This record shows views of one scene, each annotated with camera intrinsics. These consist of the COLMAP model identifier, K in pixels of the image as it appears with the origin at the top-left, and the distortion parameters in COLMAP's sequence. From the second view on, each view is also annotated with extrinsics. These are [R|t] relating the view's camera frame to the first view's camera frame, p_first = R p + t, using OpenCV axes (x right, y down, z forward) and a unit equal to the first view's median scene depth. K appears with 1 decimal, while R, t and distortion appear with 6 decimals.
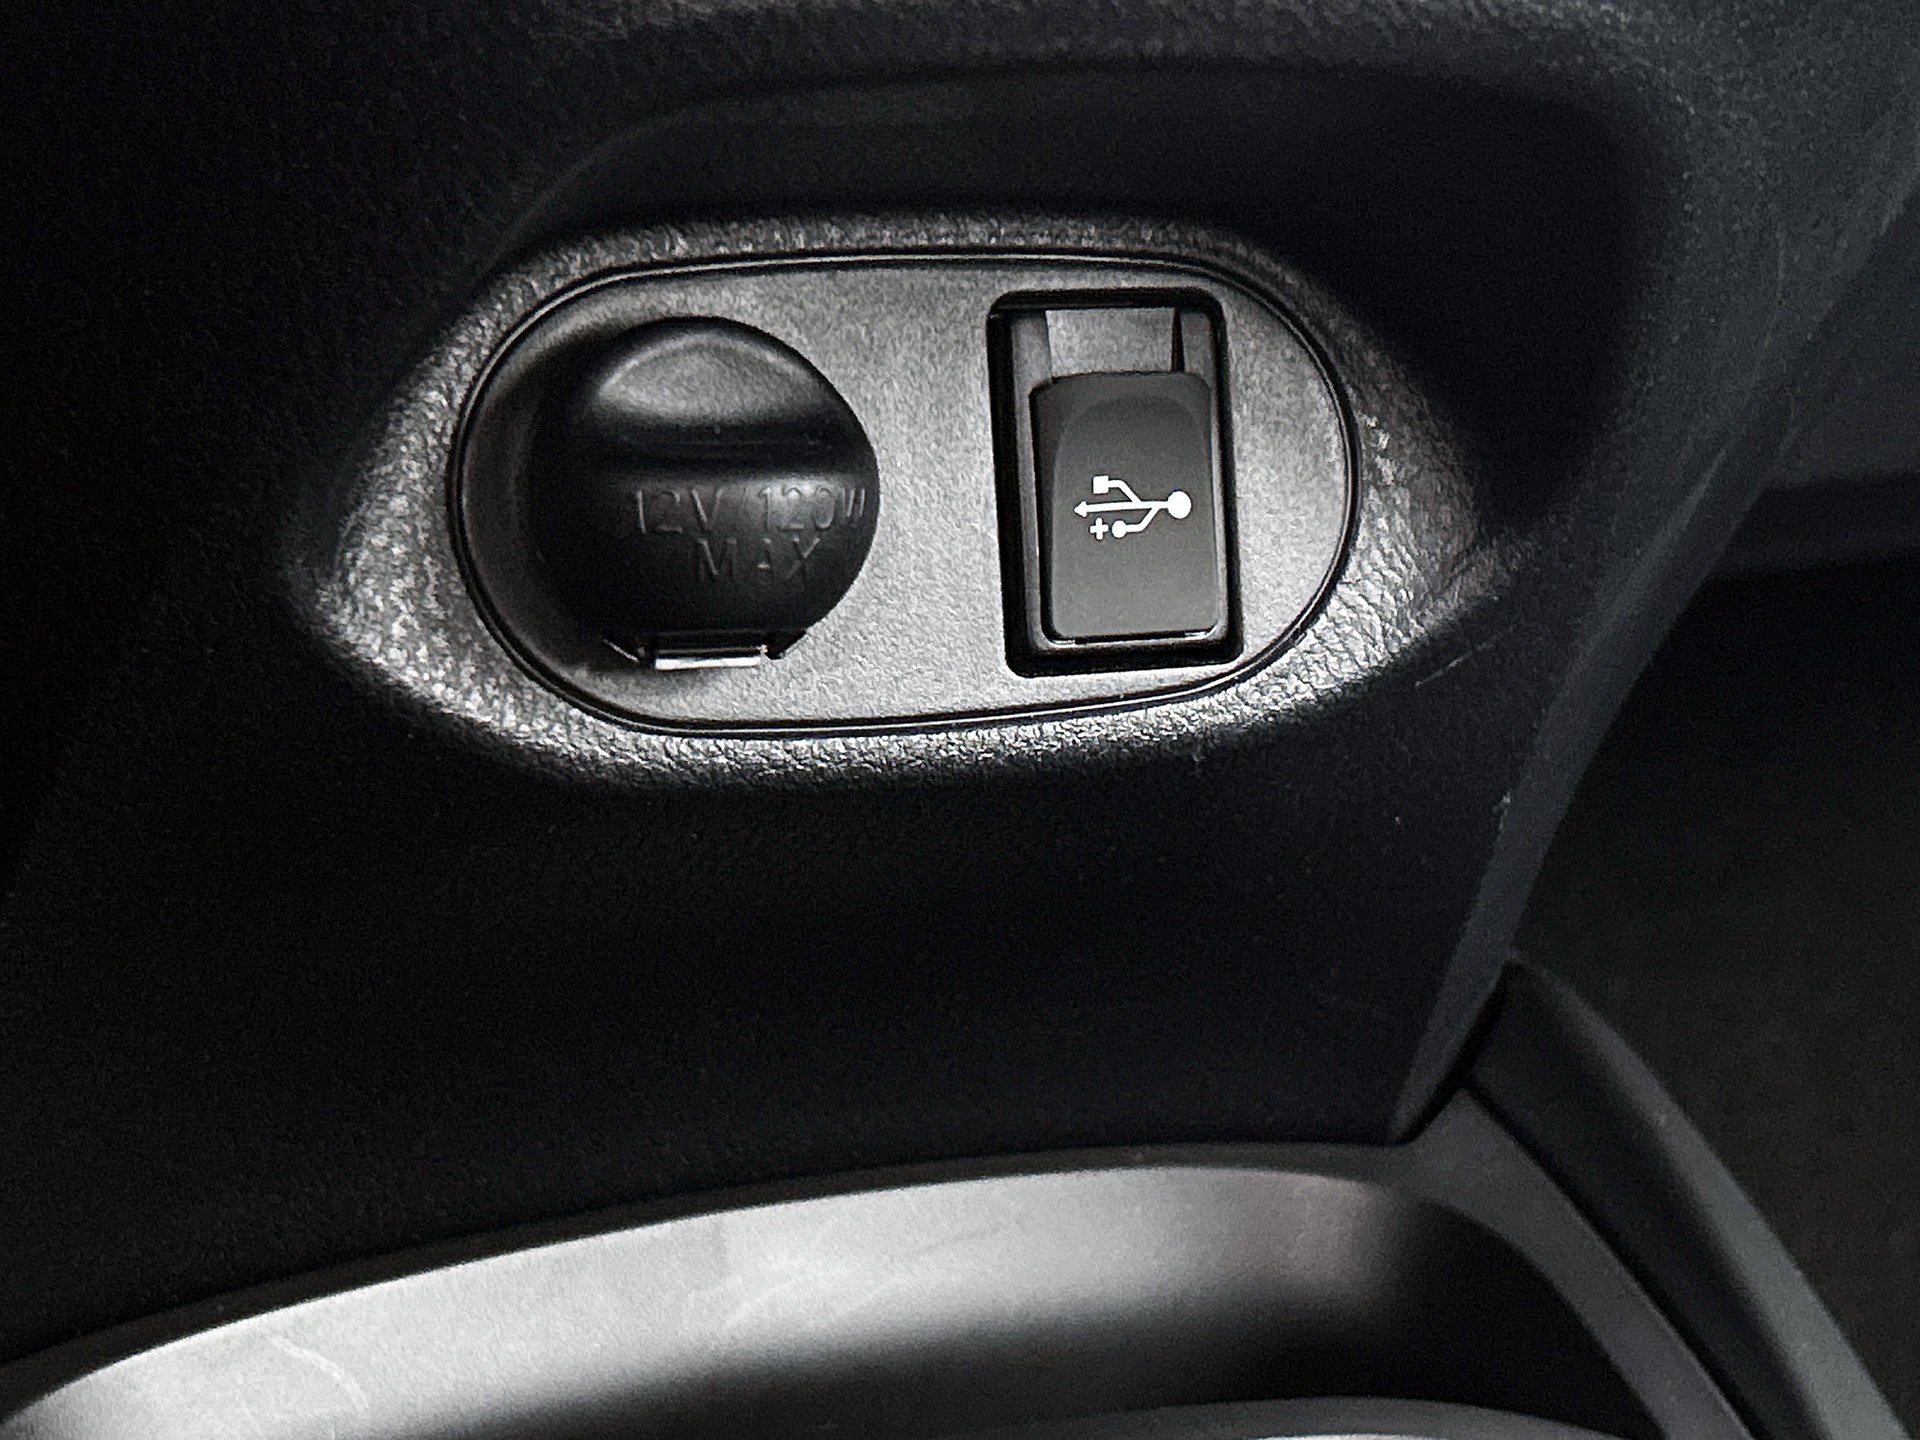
lens RADIAL K [[3690.0, 0, 966.9], [0, 3690.0, 720.6], [0, 0, 1]] dist [0.326858, 0.000000]
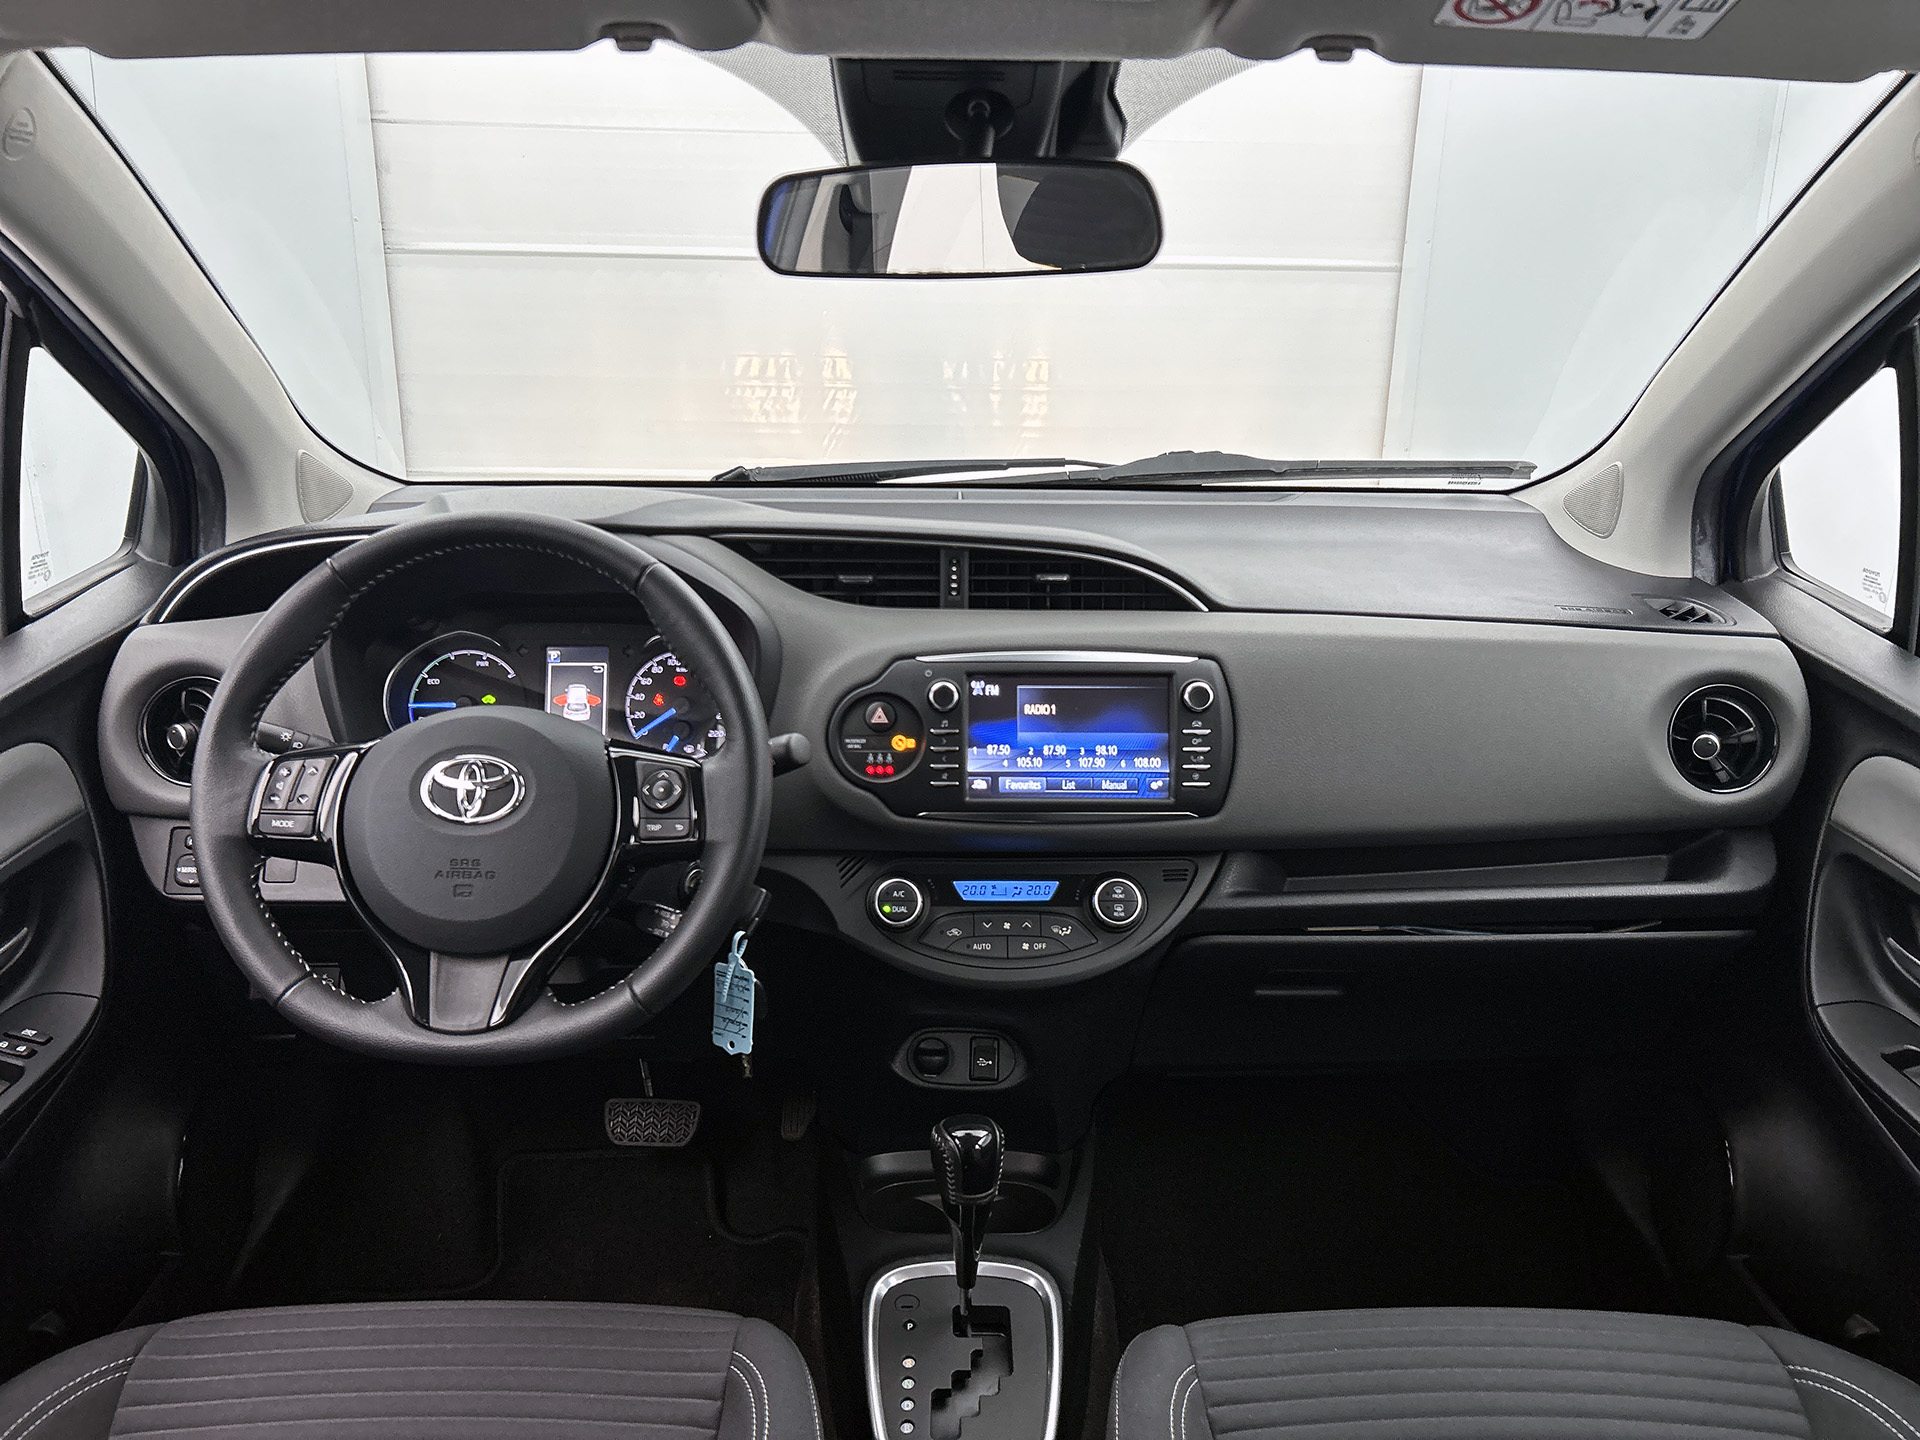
lens RADIAL K [[1444.0, 0, 962.2], [0, 1444.0, 714.0], [0, 0, 1]] dist [0.014179, -0.030505]
pose [[0.913058, 0.005007, -0.407799, 1.397862], [-0.105502, 0.968787, -0.224322, -0.083123], [0.393948, 0.247843, 0.885087, -2.279916]]
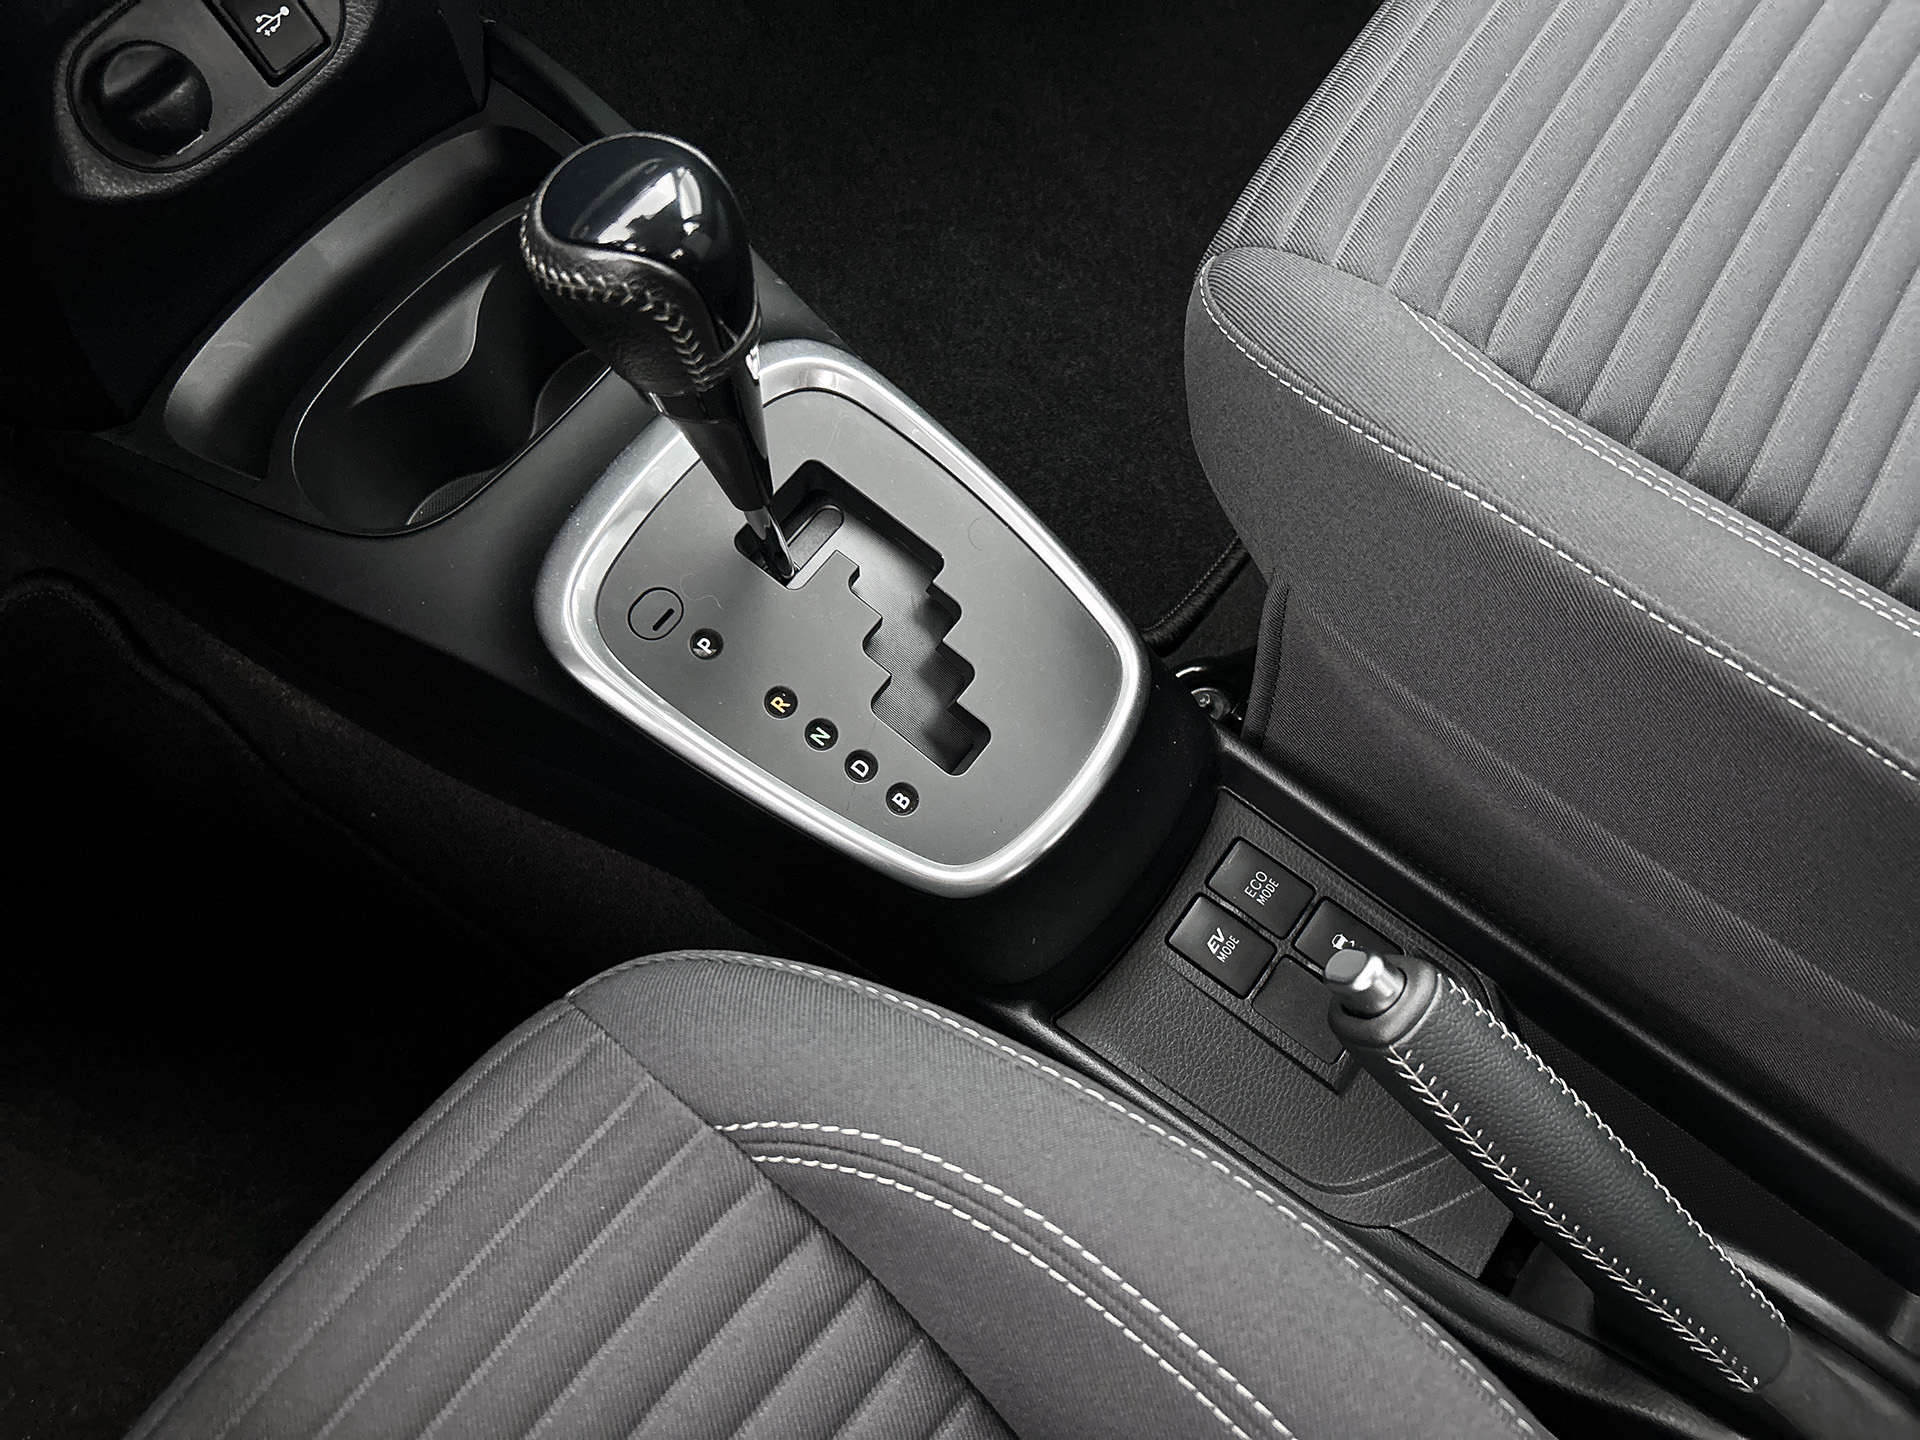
lens RADIAL K [[1444.0, 0, 955.4], [0, 1444.0, 703.8], [0, 0, 1]] dist [0.014179, -0.030505]
pose [[0.863653, -0.502528, 0.039607, 0.210962], [0.366775, 0.680355, 0.634502, -0.233947], [-0.345802, -0.533463, 0.771905, -0.500726]]
